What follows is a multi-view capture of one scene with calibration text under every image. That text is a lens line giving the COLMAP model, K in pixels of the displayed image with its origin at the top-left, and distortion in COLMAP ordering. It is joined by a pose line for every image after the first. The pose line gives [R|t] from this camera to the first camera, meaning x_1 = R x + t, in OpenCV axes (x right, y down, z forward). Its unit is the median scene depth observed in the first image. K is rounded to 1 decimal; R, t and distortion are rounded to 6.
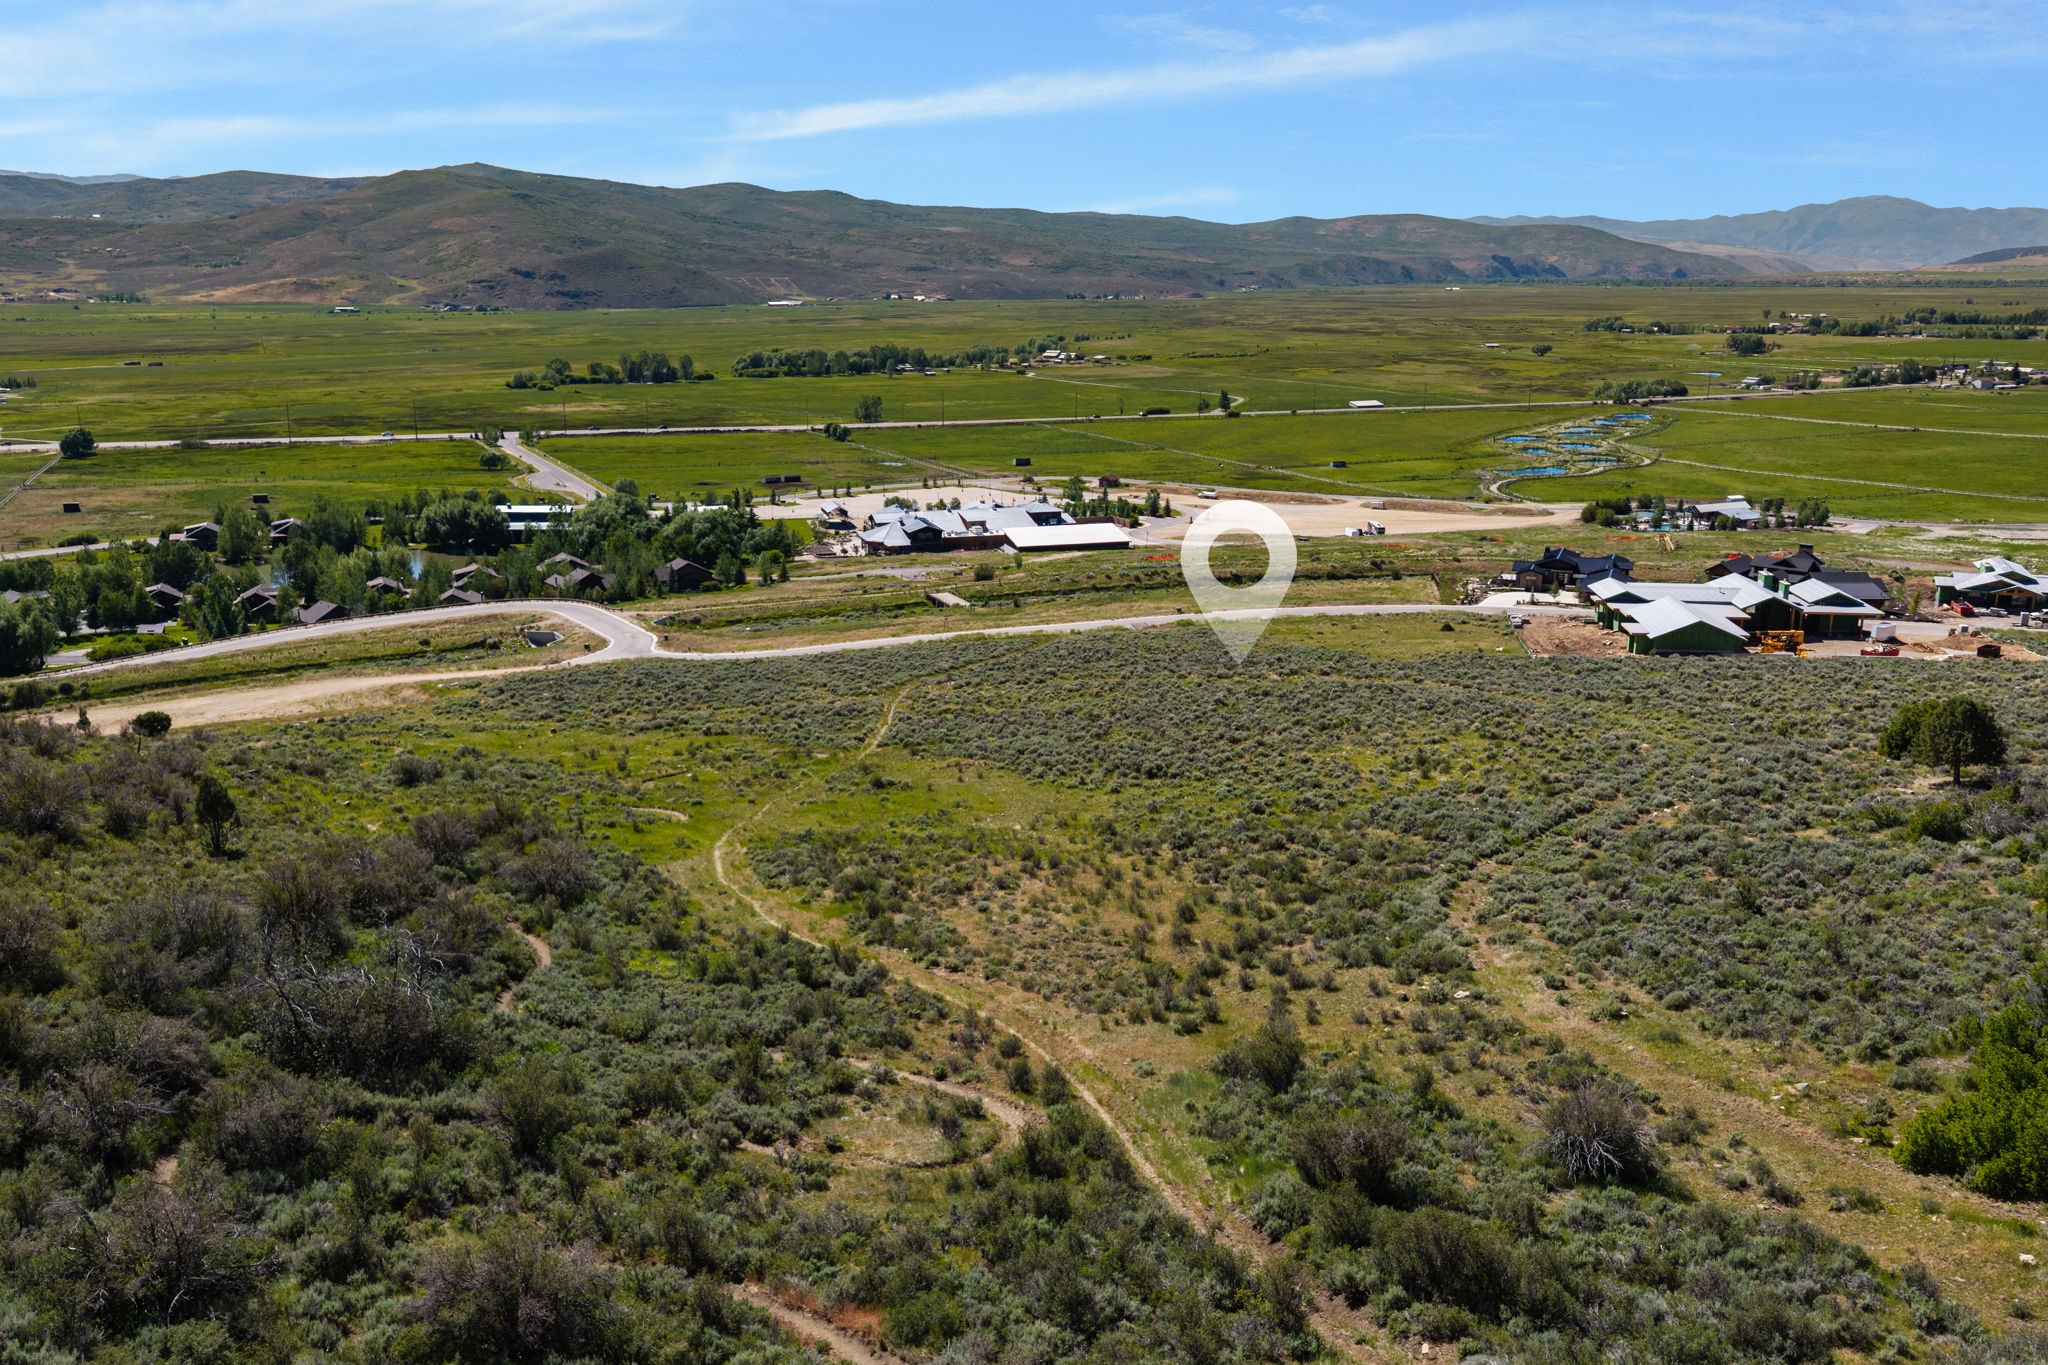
lens RADIAL K [[1756.0, 0, 1013.7], [0, 1756.0, 687.7], [0, 0, 1]] dist [0.028483, -0.034738]
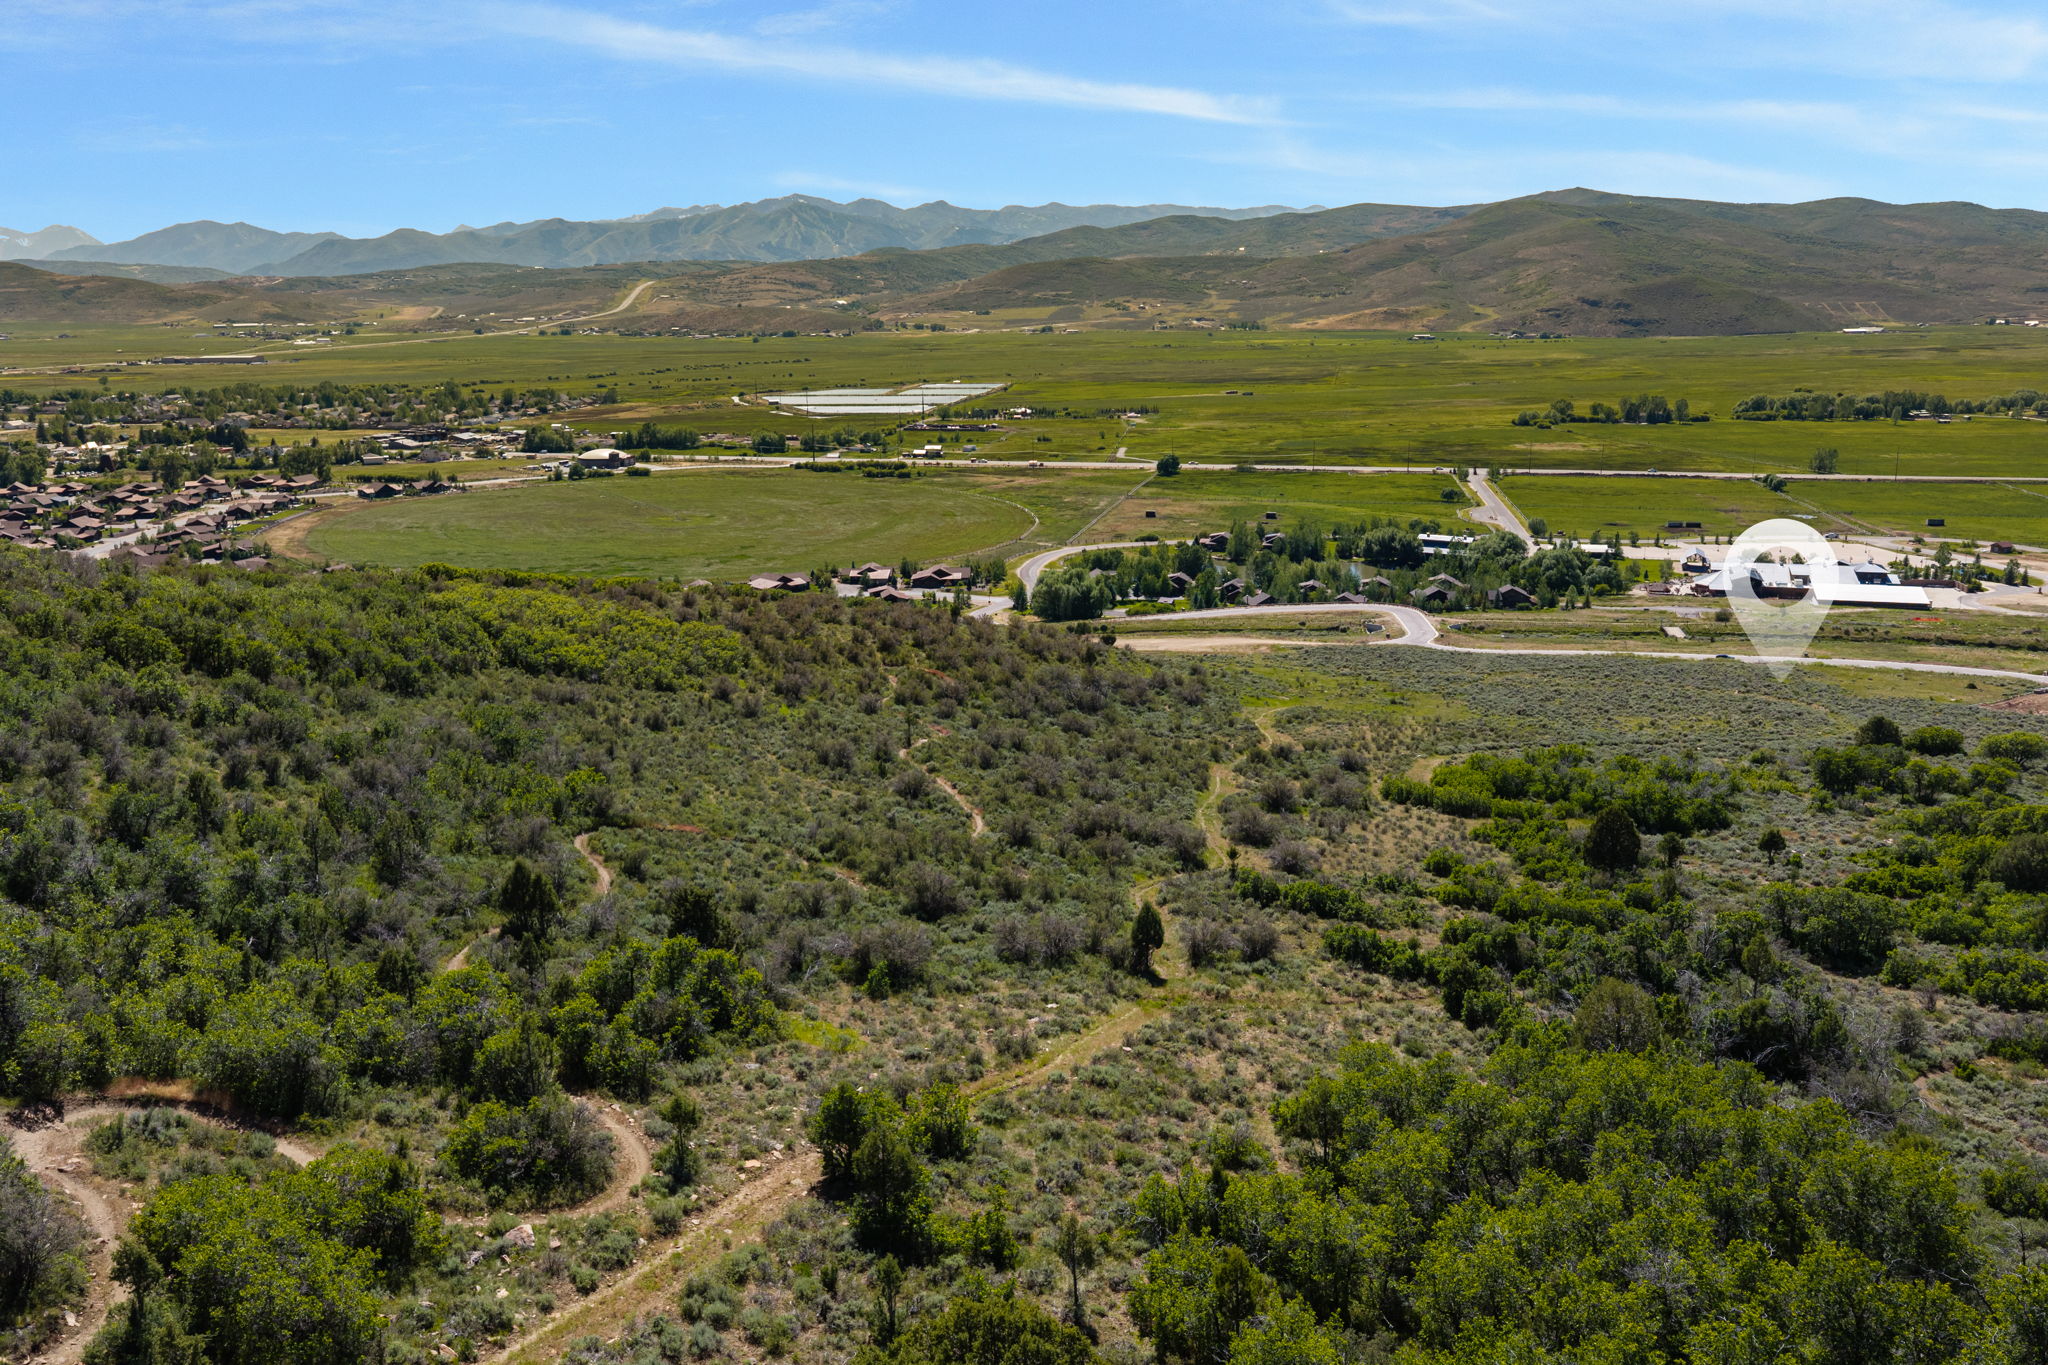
lens RADIAL K [[1719.9, 0, 1024.0], [0, 1719.9, 682.5], [0, 0, 1]] dist [0.030405, -0.042842]
pose [[0.830065, 0.119185, -0.544781, 0.117999], [-0.122236, 0.992024, 0.030785, 0.003868], [0.544105, 0.041038, 0.838013, -0.168696]]
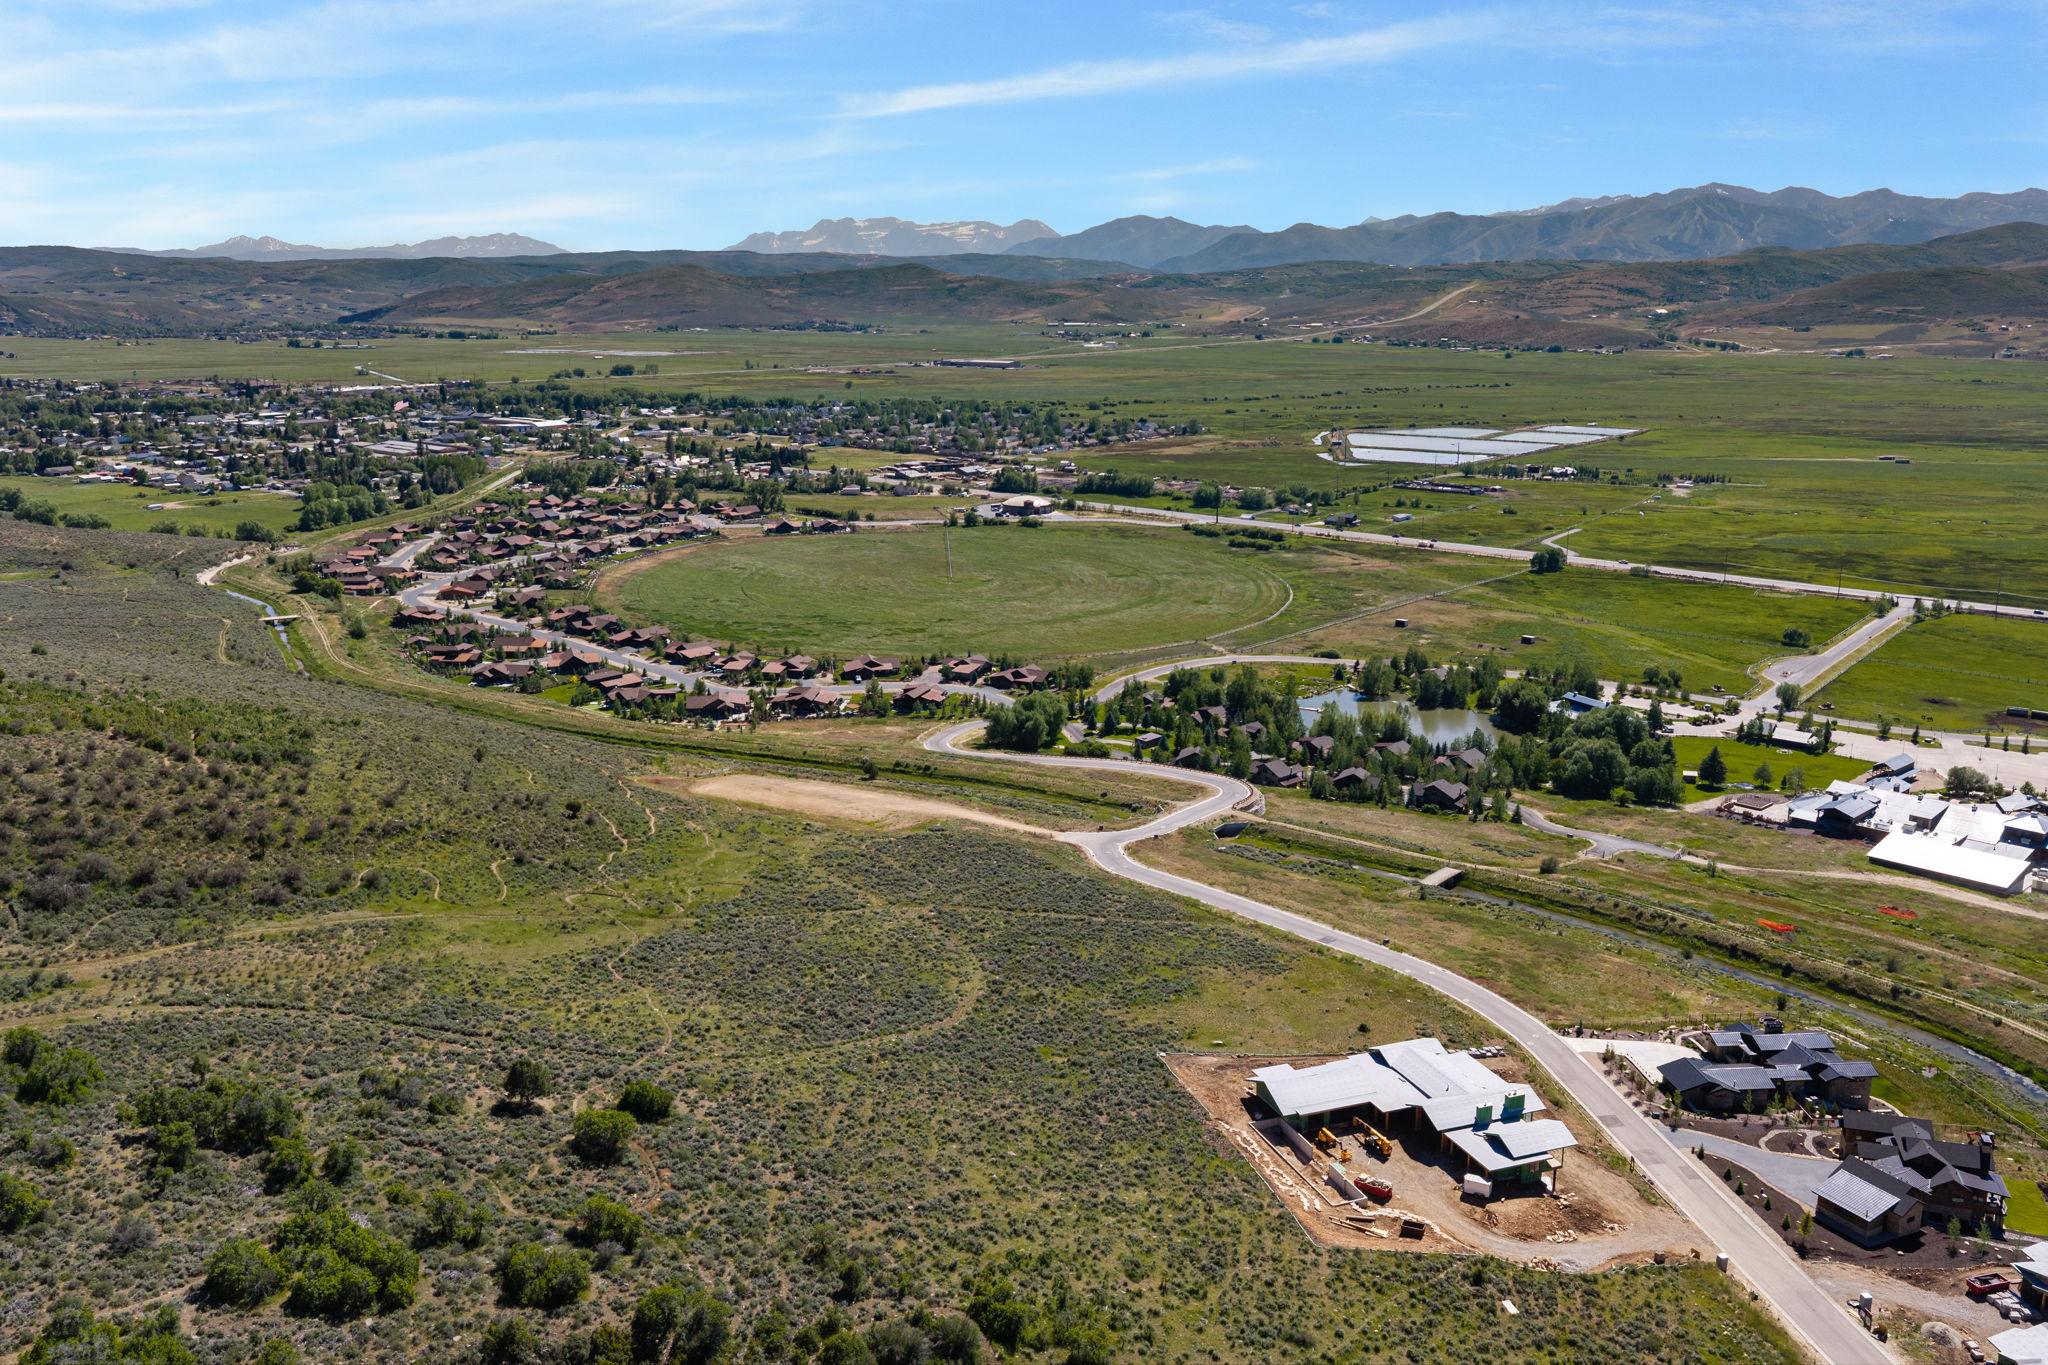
lens RADIAL K [[1719.9, 0, 1024.0], [0, 1719.9, 682.5], [0, 0, 1]] dist [0.030405, -0.042842]
pose [[0.453869, 0.207721, -0.866519, 0.332621], [-0.212861, 0.969570, 0.120931, -0.106074], [0.865271, 0.129561, 0.484273, 0.077326]]
